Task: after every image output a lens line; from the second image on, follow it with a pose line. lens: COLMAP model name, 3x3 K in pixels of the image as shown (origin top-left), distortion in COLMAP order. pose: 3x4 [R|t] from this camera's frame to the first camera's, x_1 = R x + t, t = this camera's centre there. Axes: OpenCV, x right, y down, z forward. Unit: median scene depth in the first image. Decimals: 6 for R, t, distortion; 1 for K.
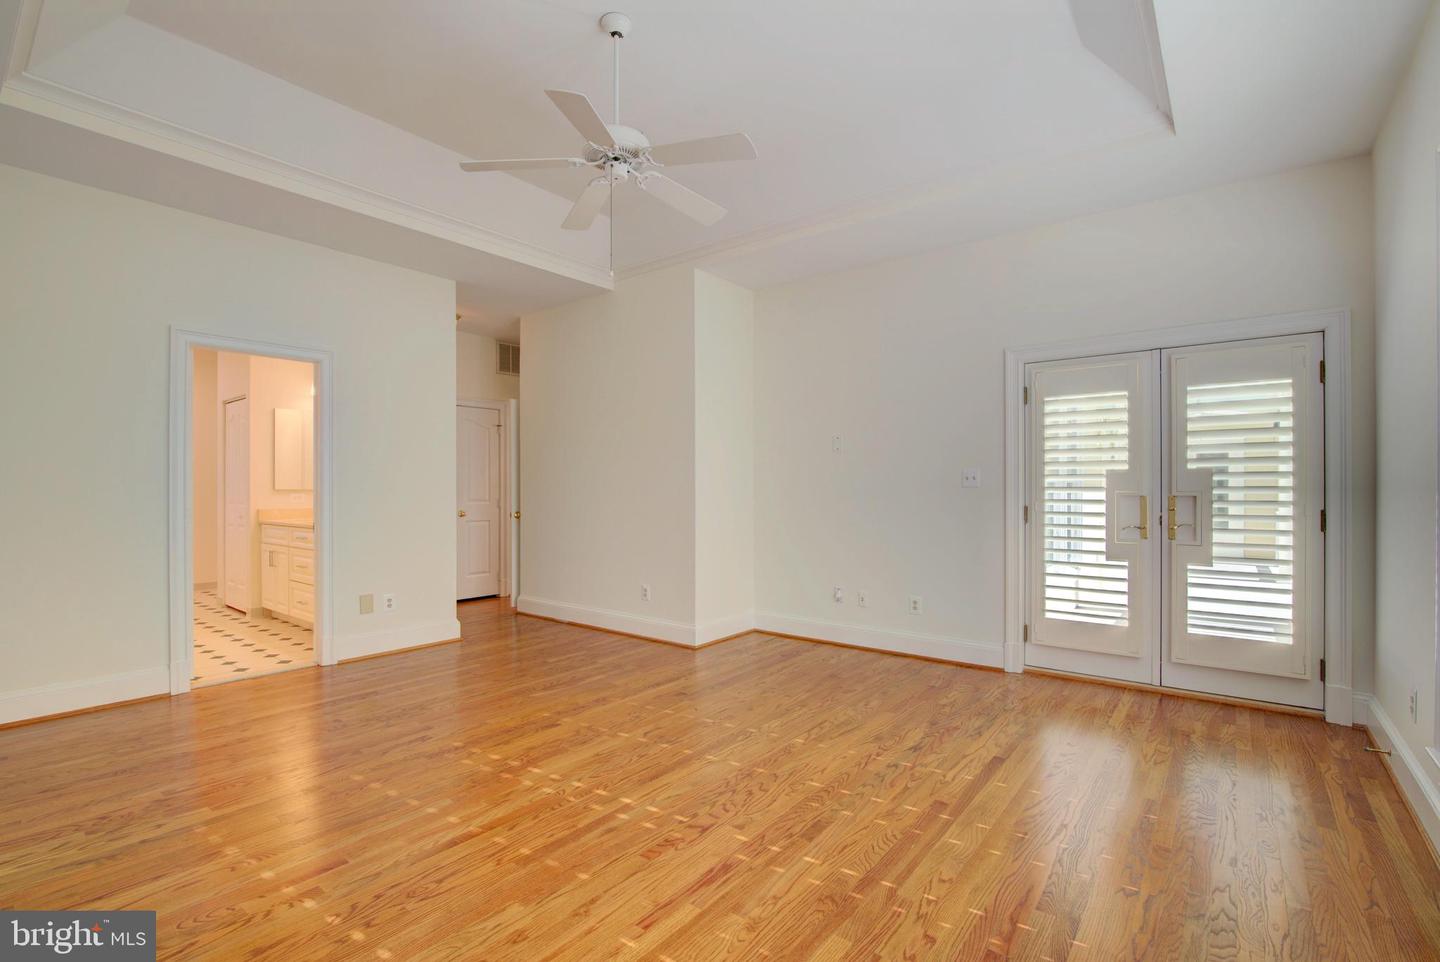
lens RADIAL K [[659.4, 0, 718.2], [0, 659.4, 486.8], [0, 0, 1]] dist [-0.016576, 0.000713]
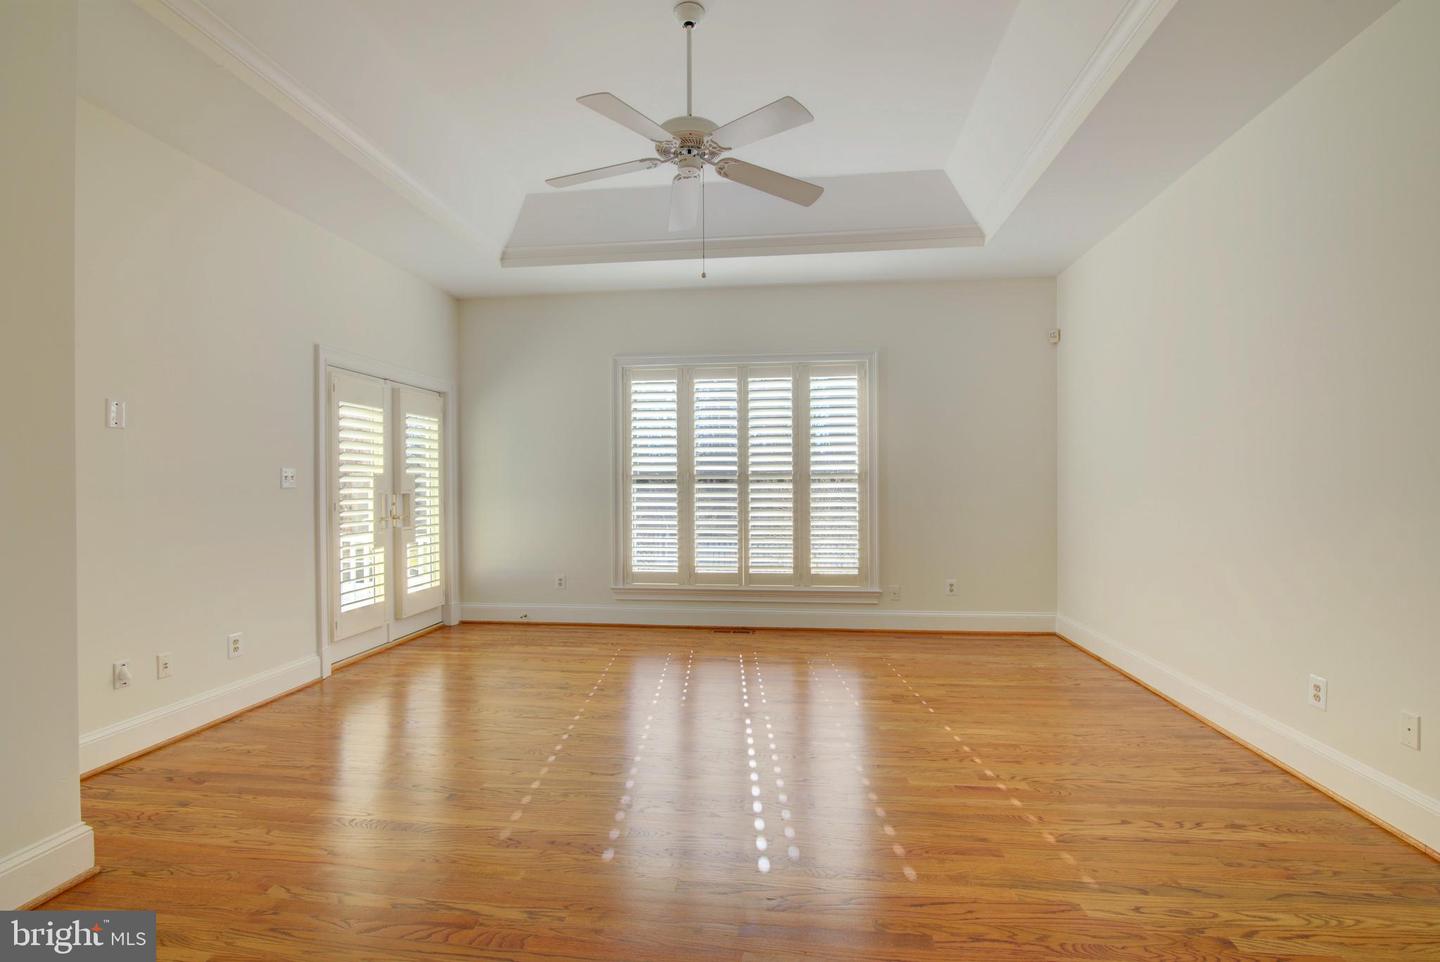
lens RADIAL K [[659.4, 0, 729.9], [0, 659.4, 484.3], [0, 0, 1]] dist [-0.016576, 0.000713]
pose [[-0.540032, 0.003304, 0.841638, -0.799714], [0.005070, 0.999987, -0.000672, -0.000454], [-0.841629, 0.003904, -0.540042, 1.169642]]
